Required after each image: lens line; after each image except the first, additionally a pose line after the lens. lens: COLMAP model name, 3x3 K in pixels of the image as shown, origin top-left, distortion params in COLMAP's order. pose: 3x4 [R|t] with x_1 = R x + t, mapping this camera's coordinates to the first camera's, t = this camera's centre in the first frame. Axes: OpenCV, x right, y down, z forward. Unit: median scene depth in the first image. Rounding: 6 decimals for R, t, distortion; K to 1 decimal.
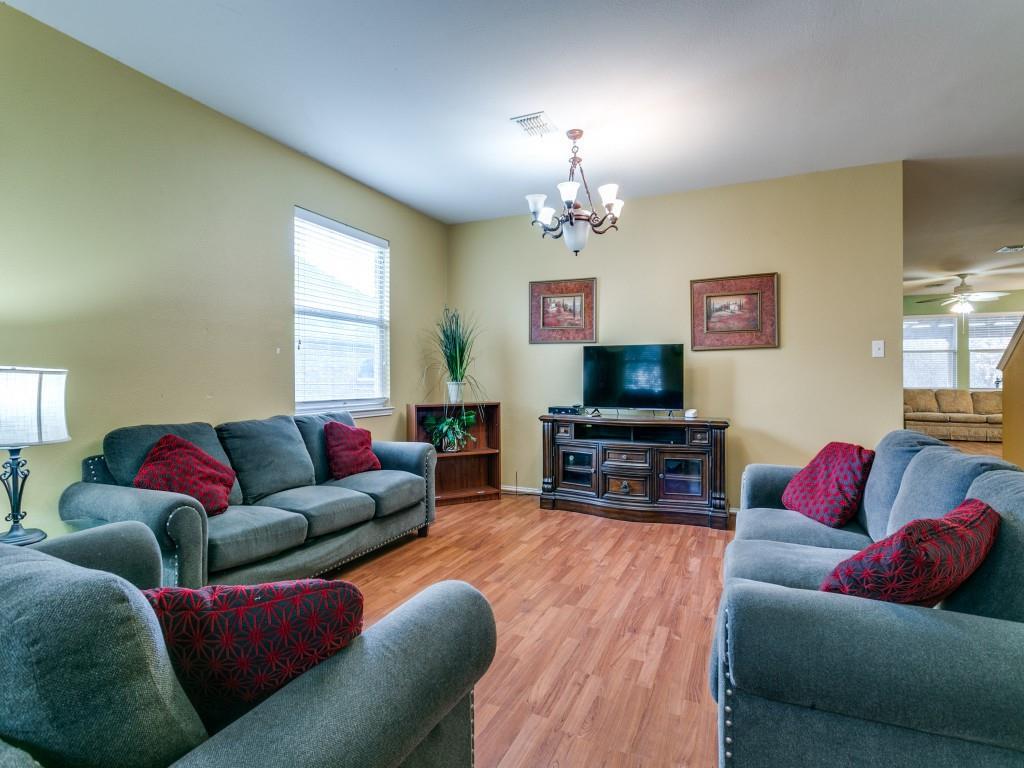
lens RADIAL K [[494.1, 0, 513.6], [0, 494.1, 381.6], [0, 0, 1]] dist [0.001619, -0.000078]
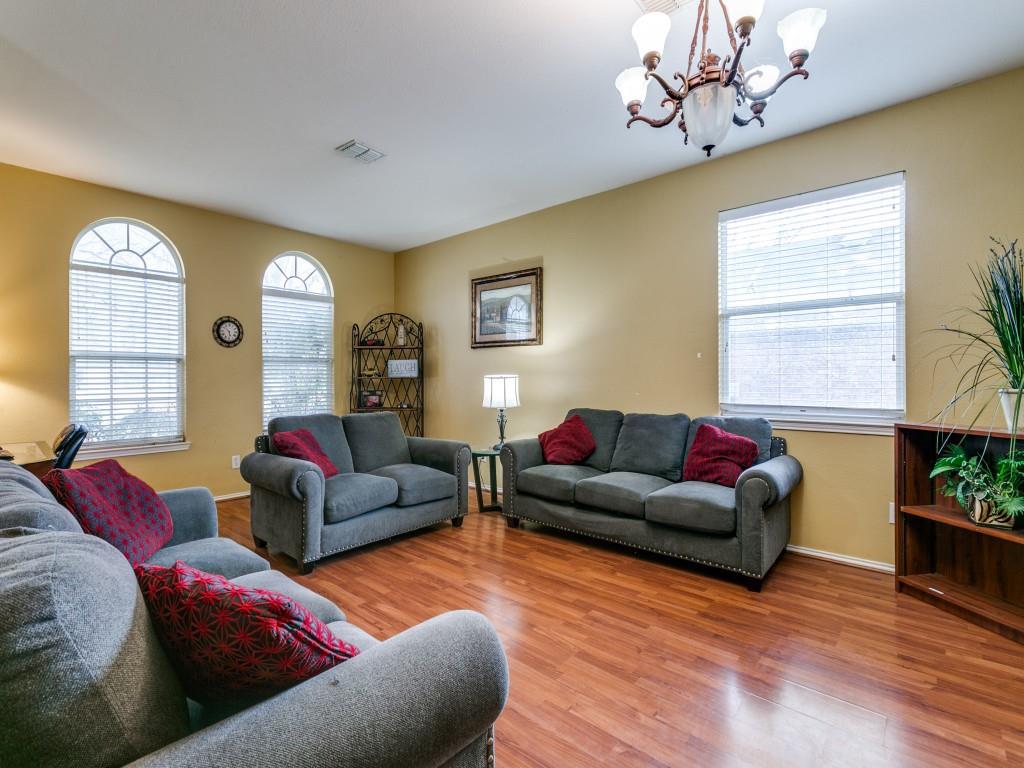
lens RADIAL K [[469.0, 0, 512.1], [0, 469.0, 381.2], [0, 0, 1]] dist [-0.000735, 0.000552]
pose [[-0.259004, -0.001136, -0.965876, 0.670276], [-0.007440, 0.999972, 0.000819, -0.002760], [0.965848, 0.007398, -0.259005, 0.922586]]
